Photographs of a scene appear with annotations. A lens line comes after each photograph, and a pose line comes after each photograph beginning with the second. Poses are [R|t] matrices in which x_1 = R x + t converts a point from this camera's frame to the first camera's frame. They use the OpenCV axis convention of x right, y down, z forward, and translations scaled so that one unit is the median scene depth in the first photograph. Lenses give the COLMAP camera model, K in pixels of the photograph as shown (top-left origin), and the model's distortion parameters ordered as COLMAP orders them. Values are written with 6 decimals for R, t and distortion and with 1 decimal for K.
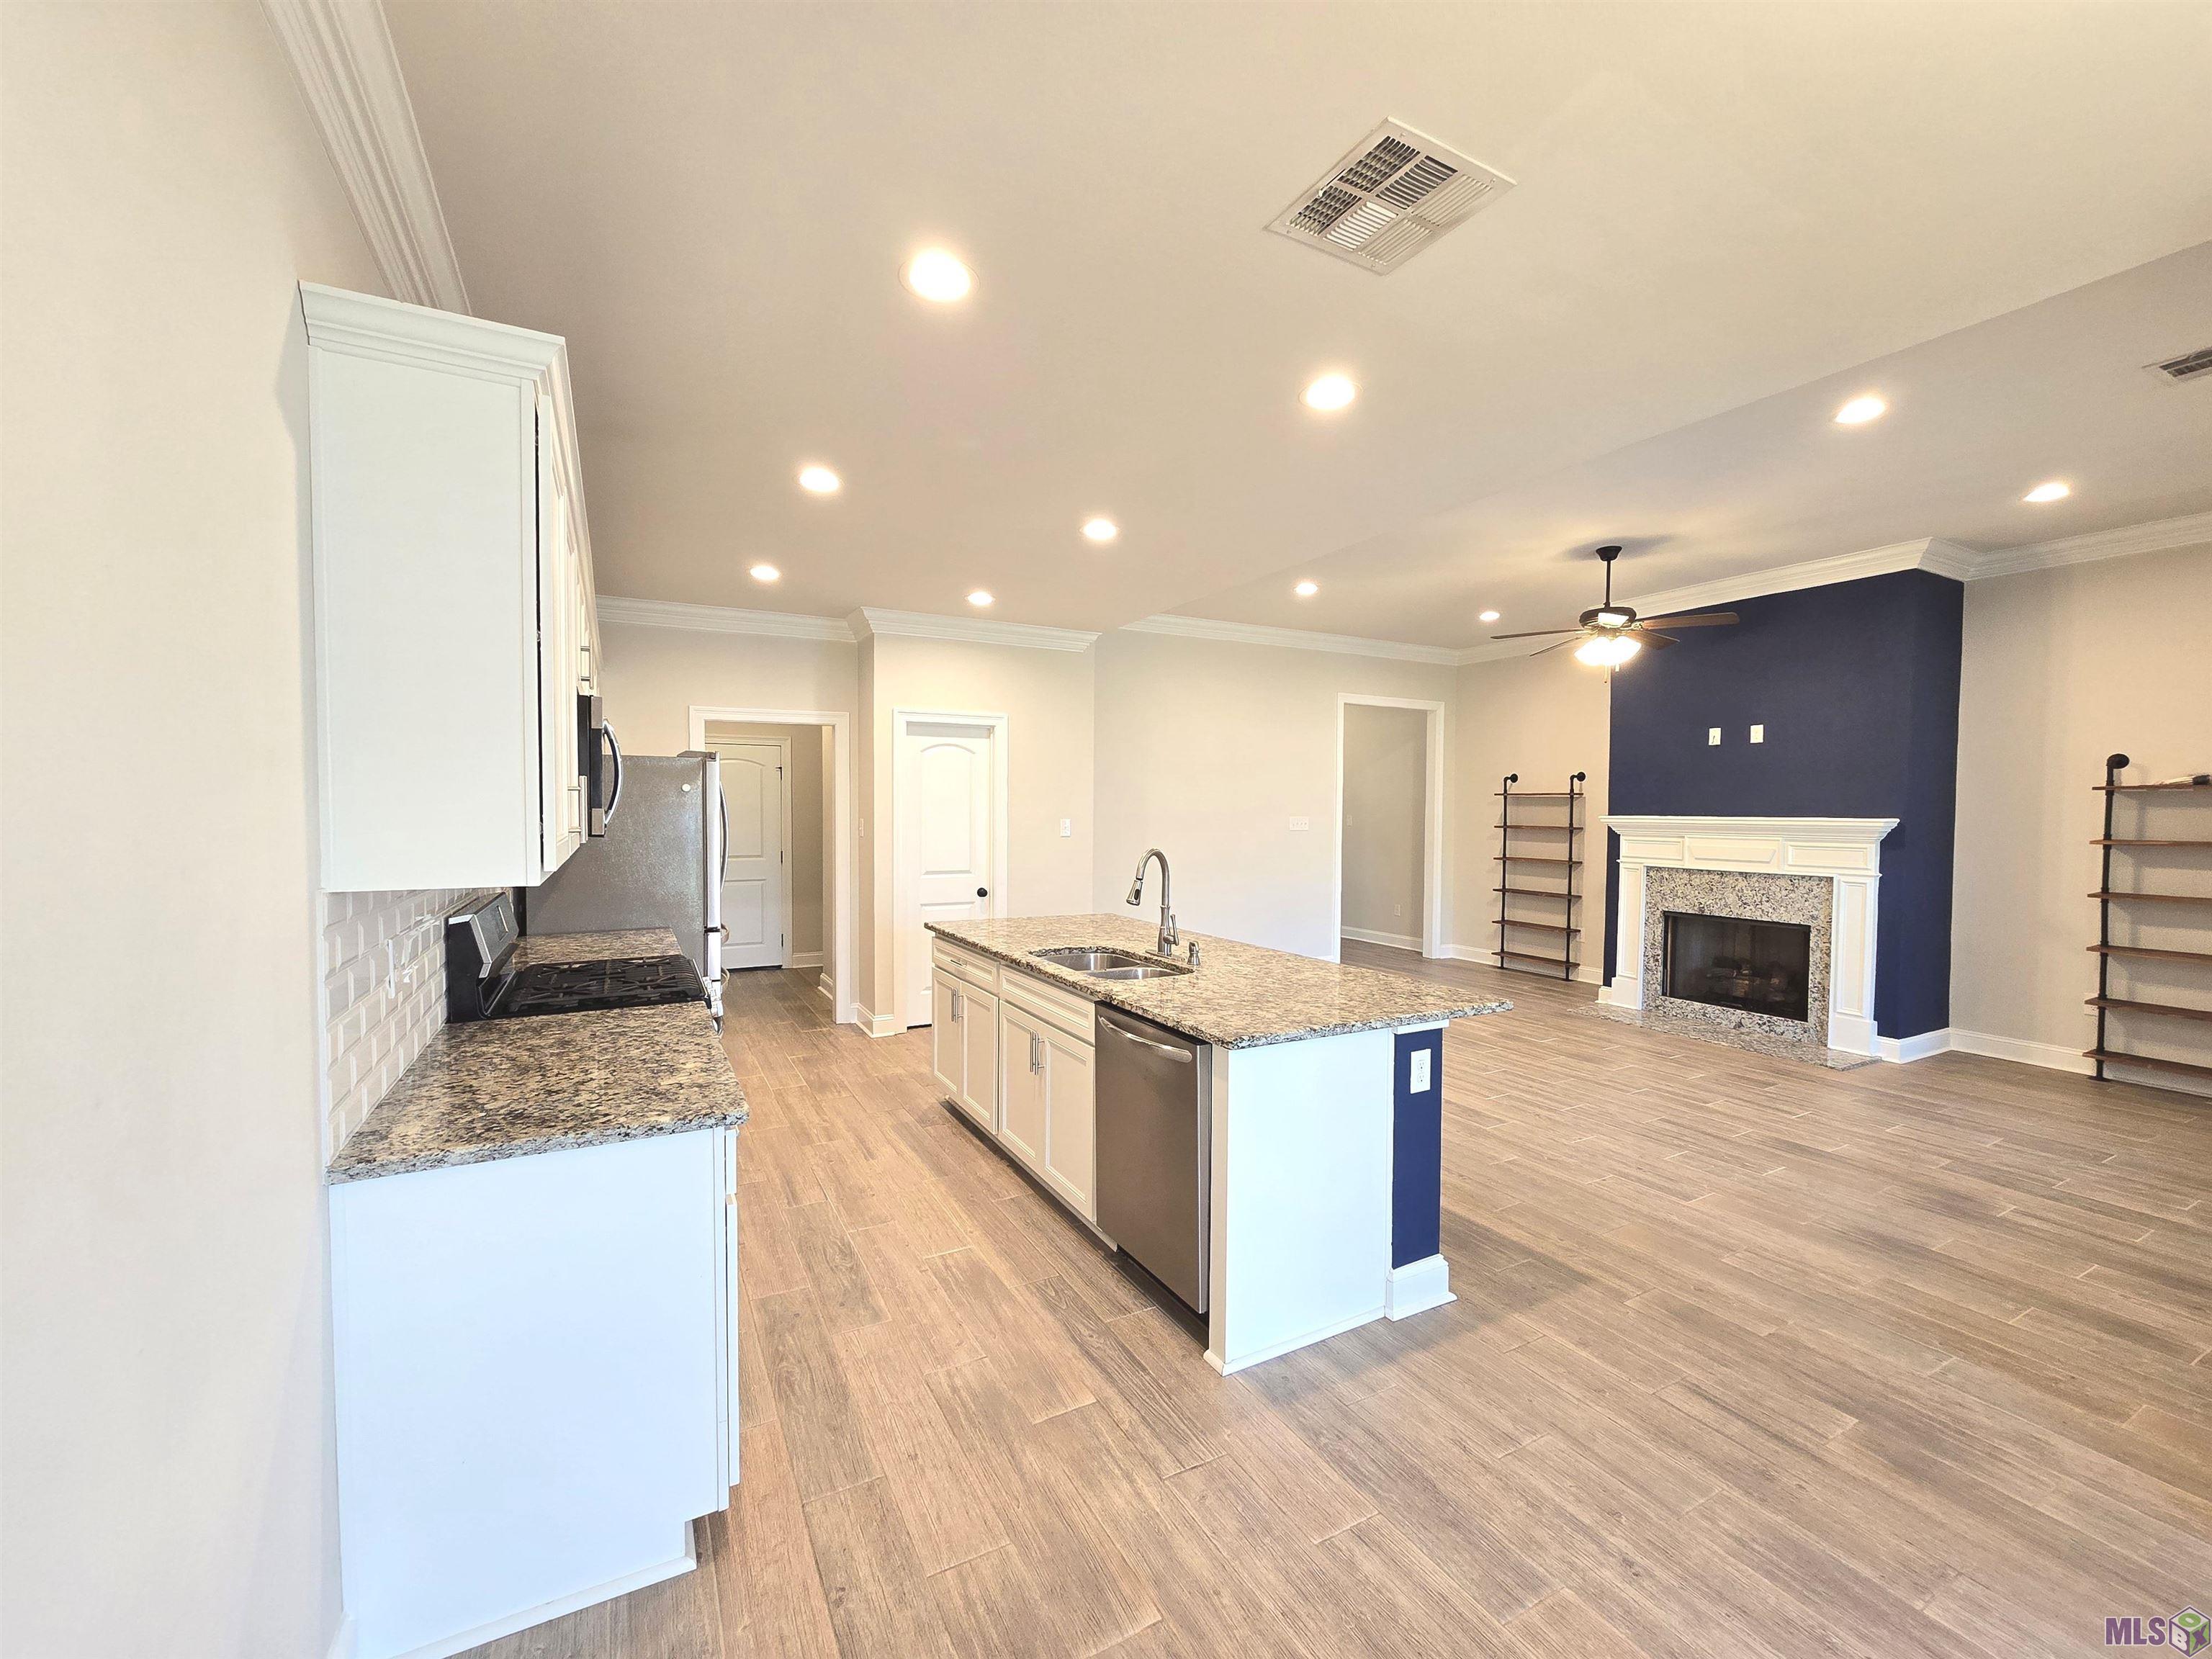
lens RADIAL K [[908.6, 0, 1110.8], [0, 908.6, 835.1], [0, 0, 1]] dist [-0.000181, 0.000182]
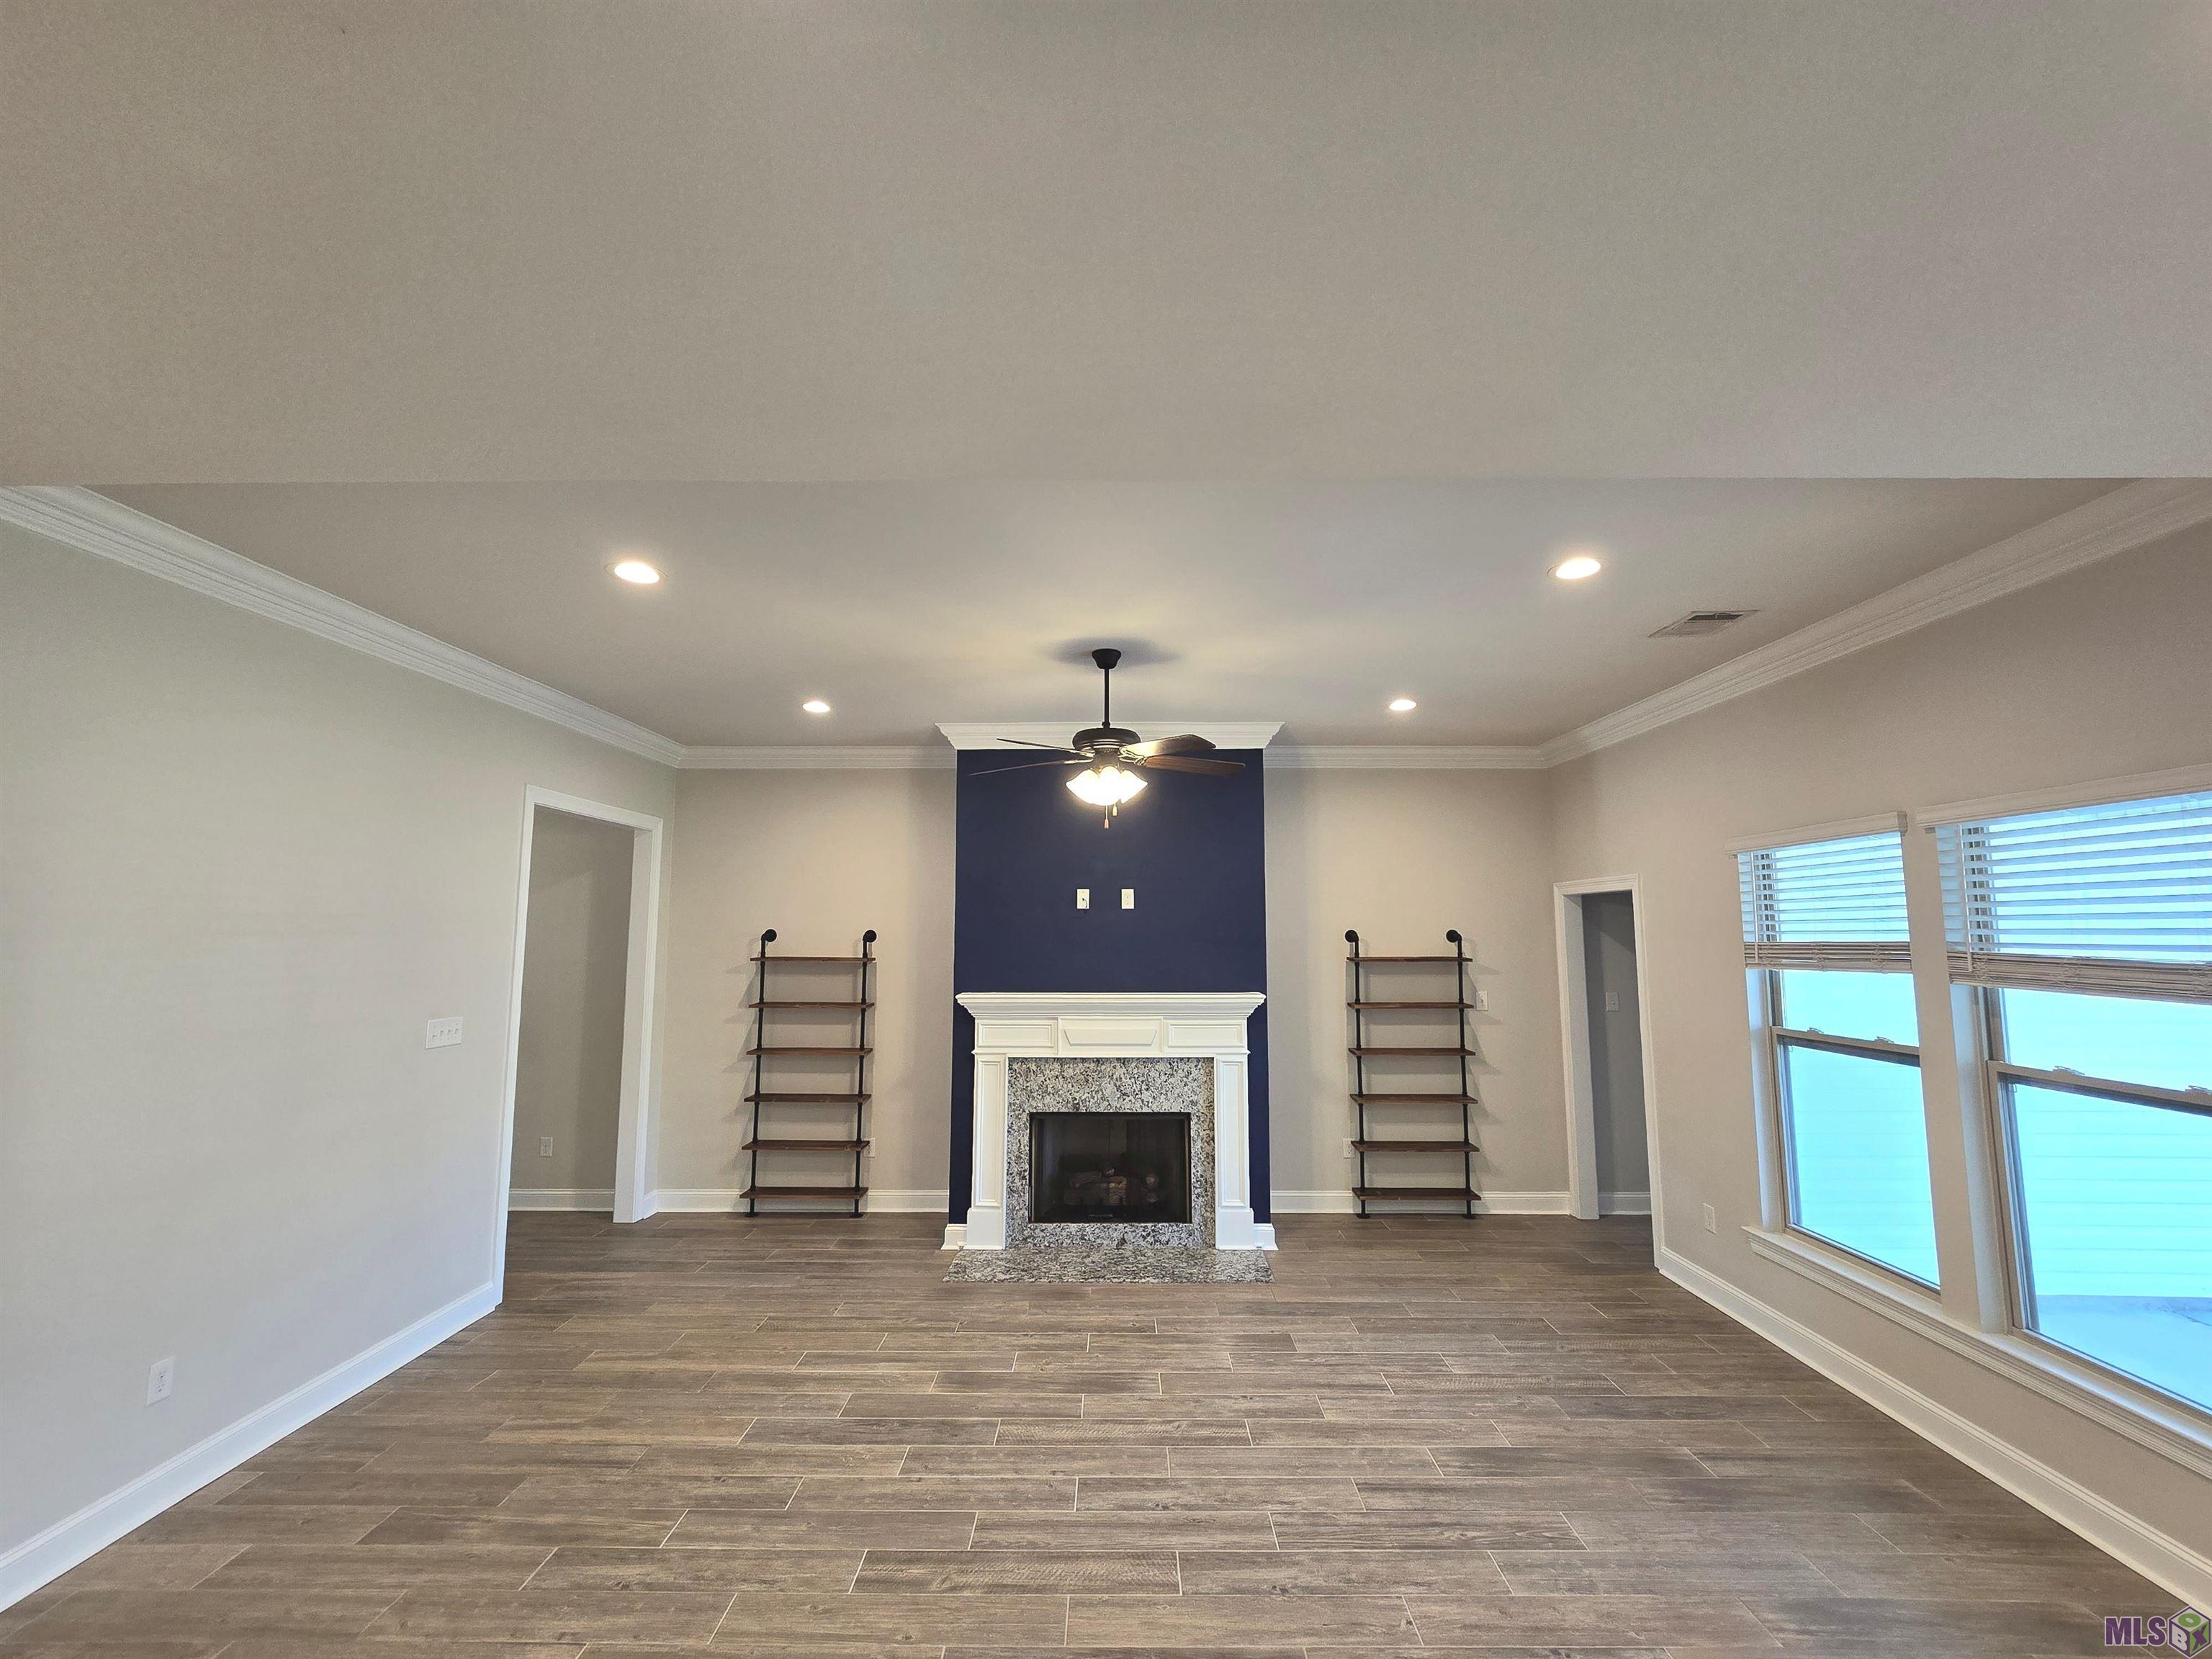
lens RADIAL K [[902.5, 0, 1115.4], [0, 902.5, 841.2], [0, 0, 1]] dist [-0.002620, -0.000061]
pose [[0.477820, 0.083742, 0.874457, -0.079546], [0.029232, 0.993379, -0.111103, -0.070467], [-0.877971, 0.078649, 0.472209, 0.595278]]
